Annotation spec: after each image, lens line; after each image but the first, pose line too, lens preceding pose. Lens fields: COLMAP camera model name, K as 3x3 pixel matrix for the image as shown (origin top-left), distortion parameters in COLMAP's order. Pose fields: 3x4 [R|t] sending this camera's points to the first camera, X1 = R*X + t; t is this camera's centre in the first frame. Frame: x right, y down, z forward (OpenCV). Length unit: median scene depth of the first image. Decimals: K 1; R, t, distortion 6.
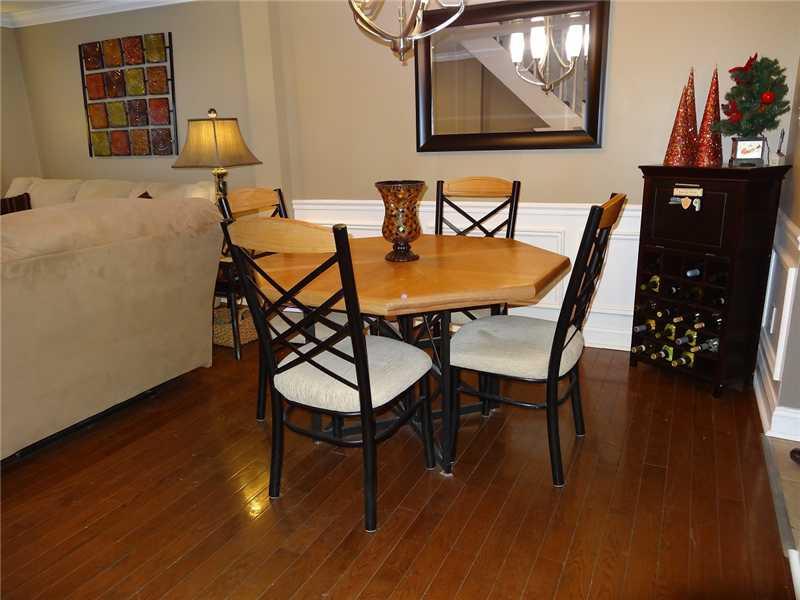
lens RADIAL K [[588.4, 0, 400.0], [0, 588.4, 300.0], [0, 0, 1]] dist [-0.006992, -0.001927]
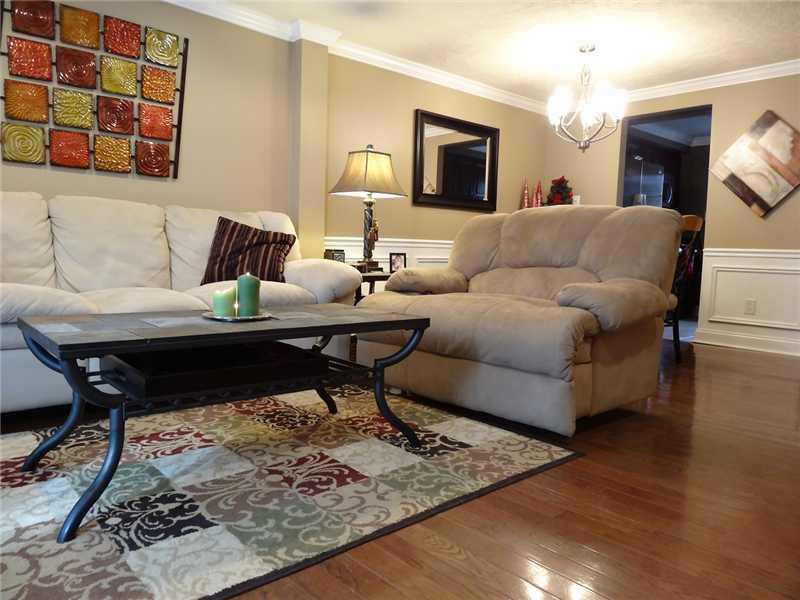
lens RADIAL K [[588.4, 0, 400.0], [0, 588.4, 300.0], [0, 0, 1]] dist [-0.006992, -0.001927]
pose [[0.374787, -0.043736, 0.926079, -1.003207], [0.212471, 0.976353, -0.039877, 0.012089], [-0.902436, 0.211710, 0.375218, 0.449331]]
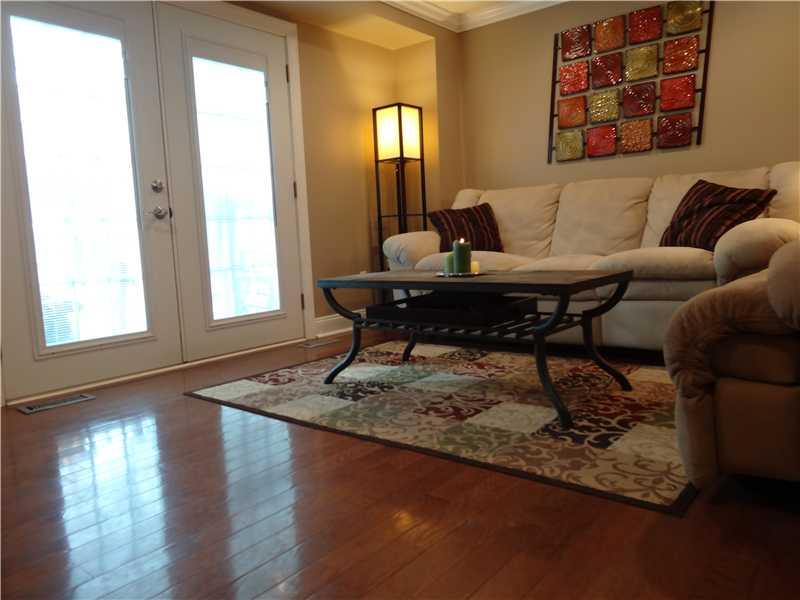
lens RADIAL K [[588.4, 0, 400.0], [0, 588.4, 300.0], [0, 0, 1]] dist [-0.006992, -0.001927]
pose [[0.973726, 0.000605, -0.227721, -0.581884], [-0.035398, 0.988243, -0.148738, 0.088039], [0.224954, 0.152891, 0.962299, 0.182430]]
